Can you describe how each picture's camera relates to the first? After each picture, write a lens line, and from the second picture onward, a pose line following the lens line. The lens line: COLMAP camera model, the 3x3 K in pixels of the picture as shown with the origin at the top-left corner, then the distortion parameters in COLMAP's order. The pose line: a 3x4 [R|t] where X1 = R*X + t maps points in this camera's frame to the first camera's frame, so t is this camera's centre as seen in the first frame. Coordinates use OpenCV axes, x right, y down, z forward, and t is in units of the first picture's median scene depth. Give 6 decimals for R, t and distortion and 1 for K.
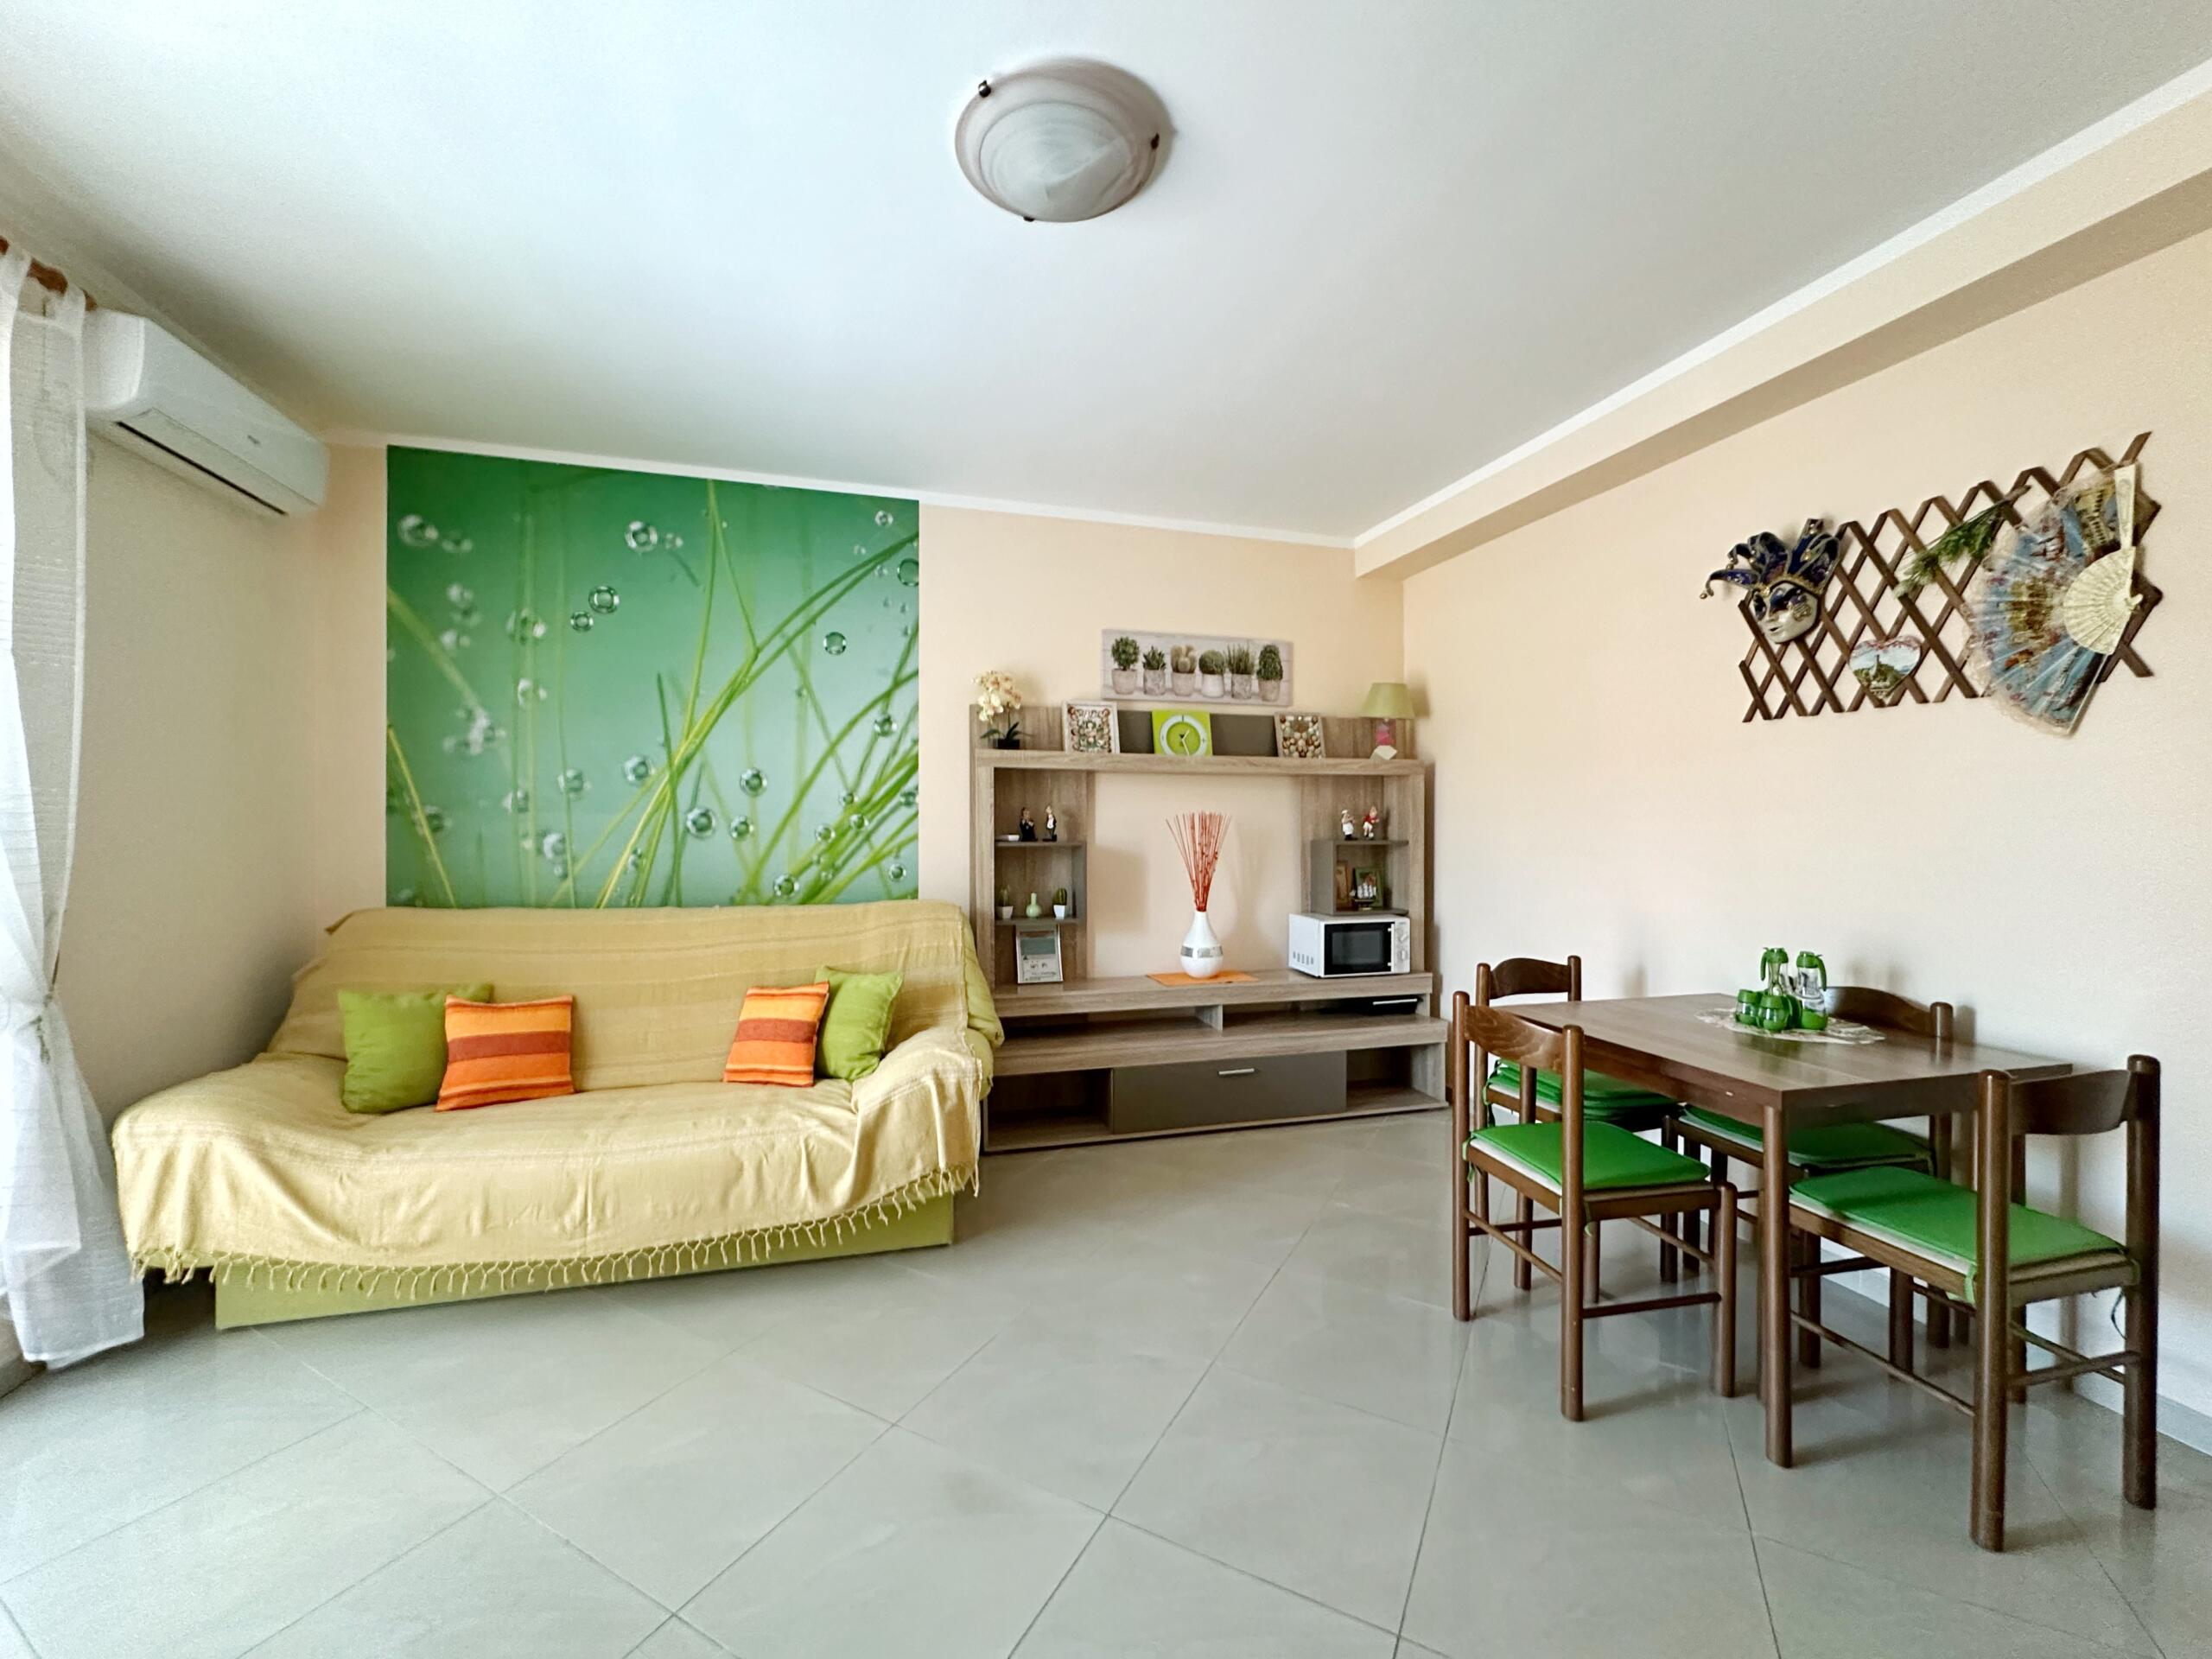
lens RADIAL K [[875.5, 0, 1107.8], [0, 875.5, 834.9], [0, 0, 1]] dist [0.000506, 0.000089]
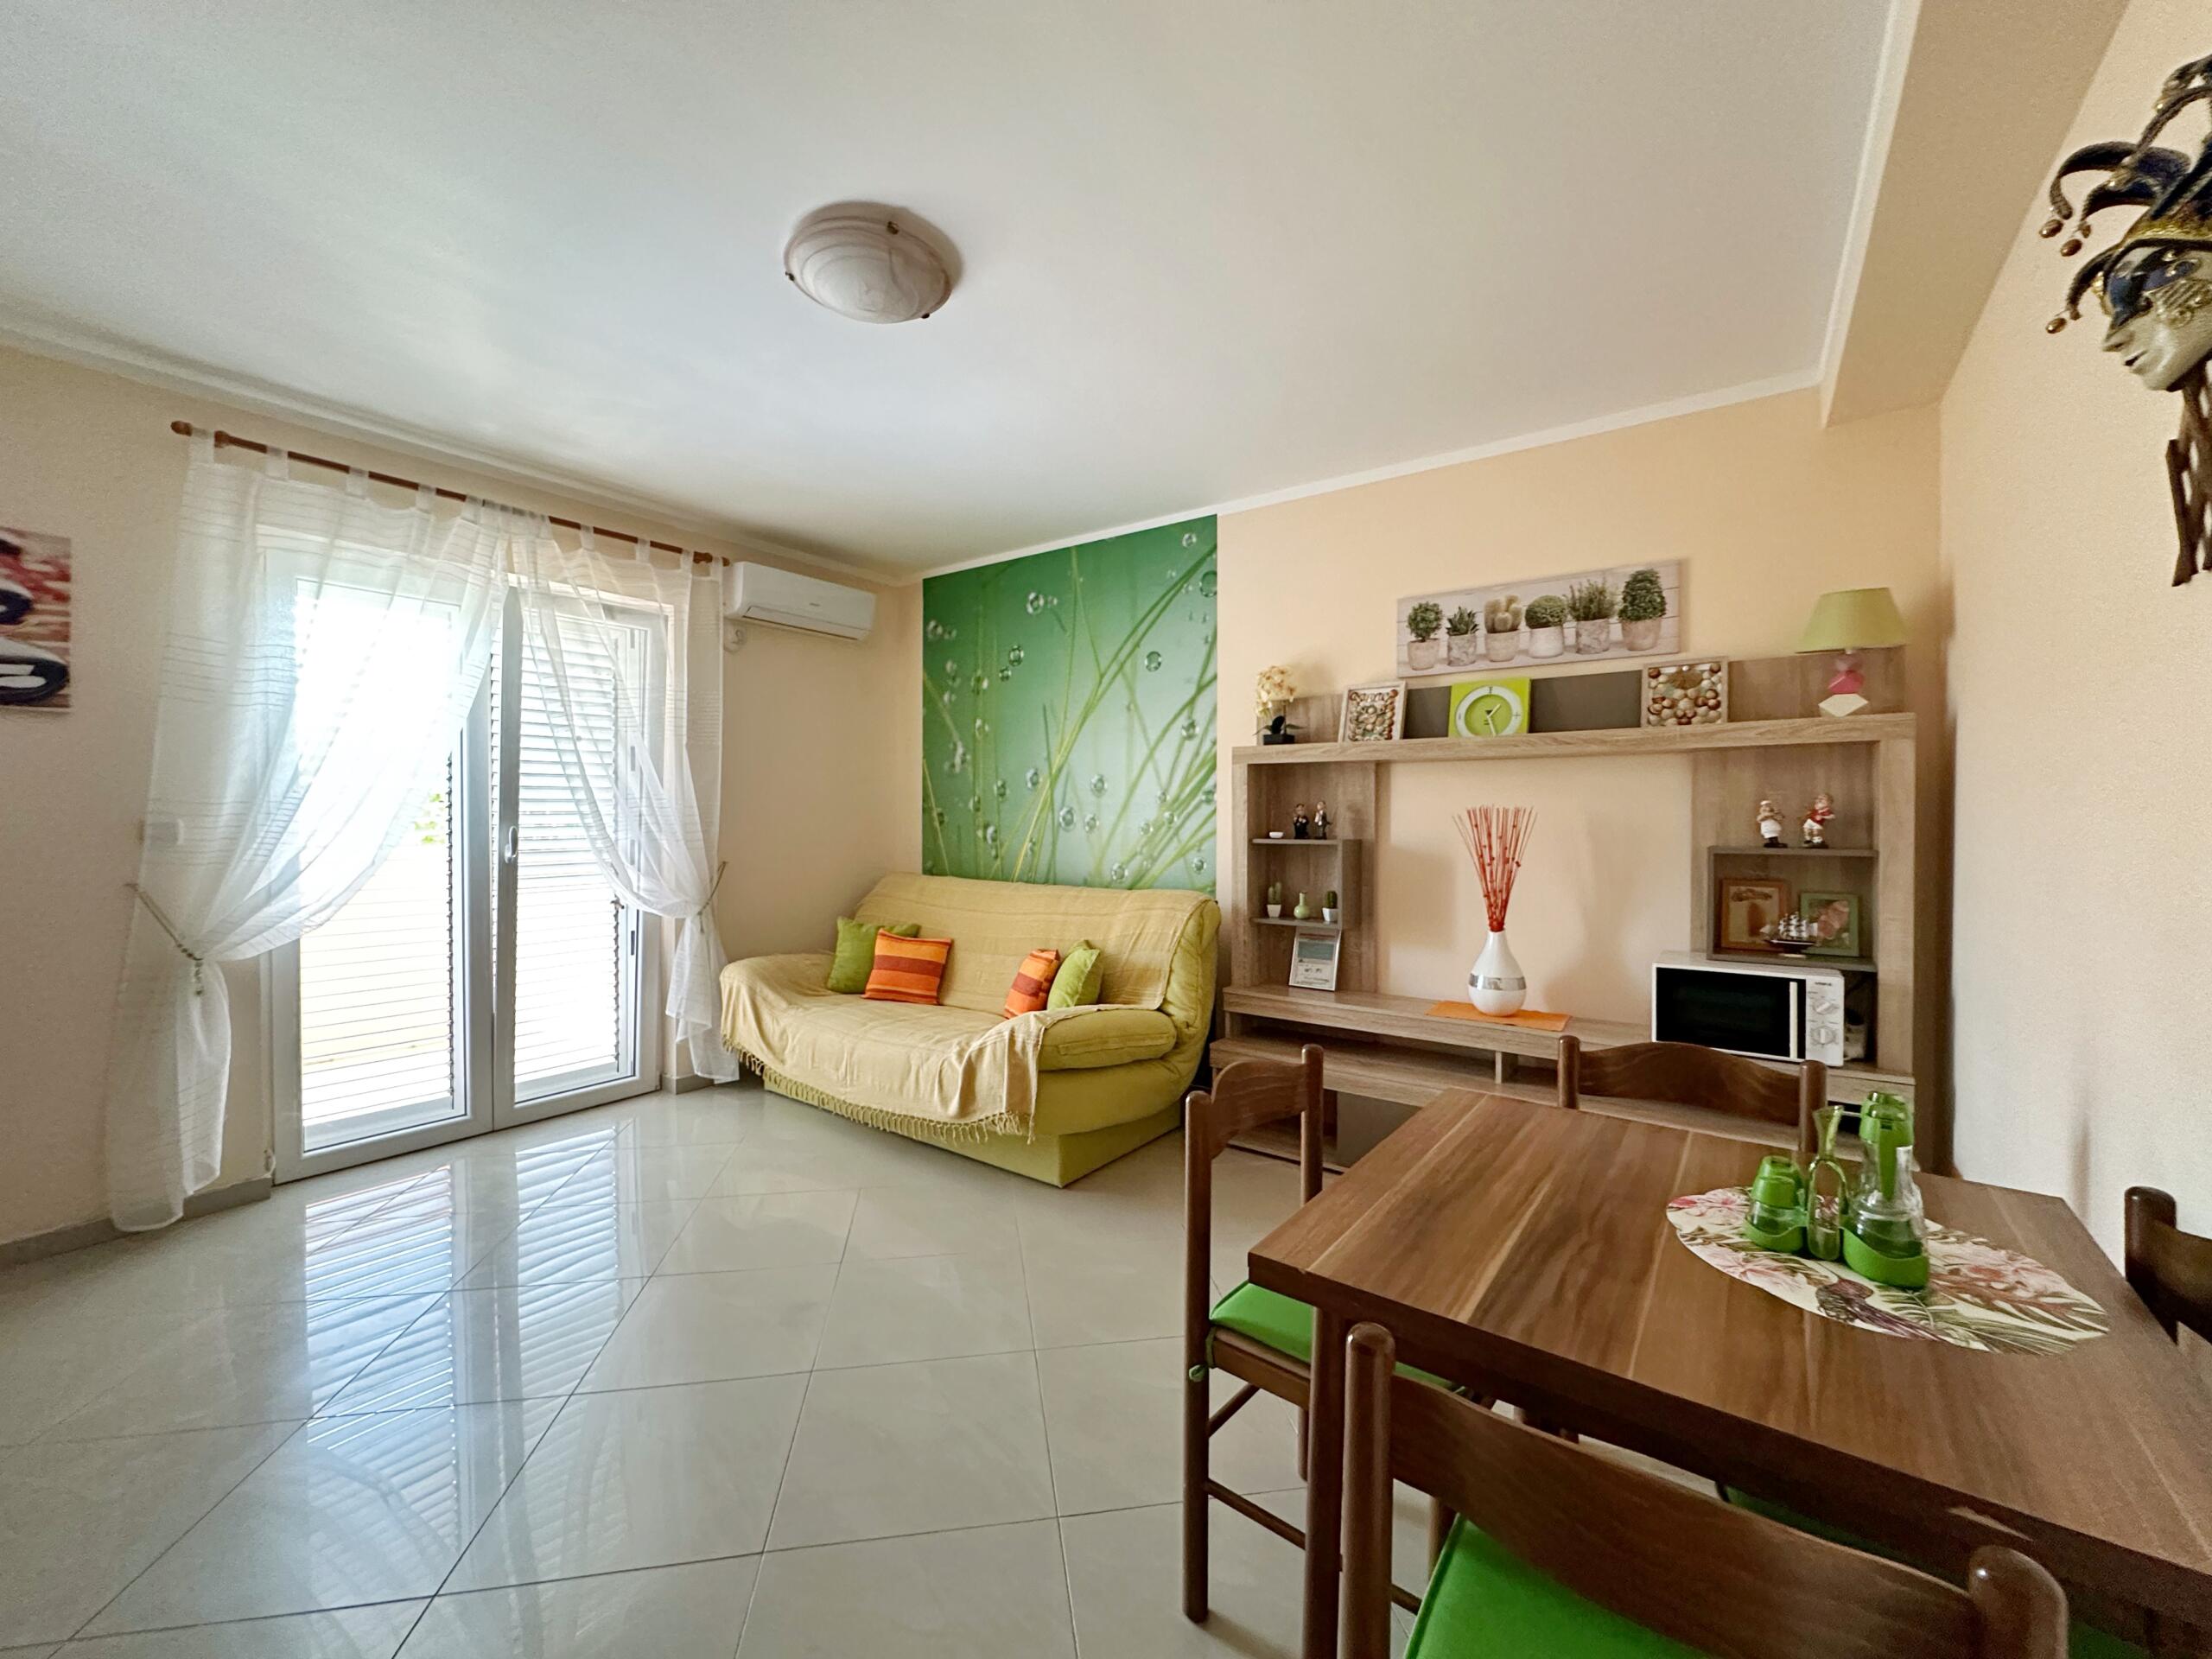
lens RADIAL K [[887.3, 0, 1100.6], [0, 887.3, 827.9], [0, 0, 1]] dist [-0.000678, 0.000179]
pose [[0.616862, 0.010065, -0.787007, 0.546873], [-0.010807, 0.999932, 0.004317, -0.006195], [0.786997, 0.005842, 0.616929, 0.232472]]
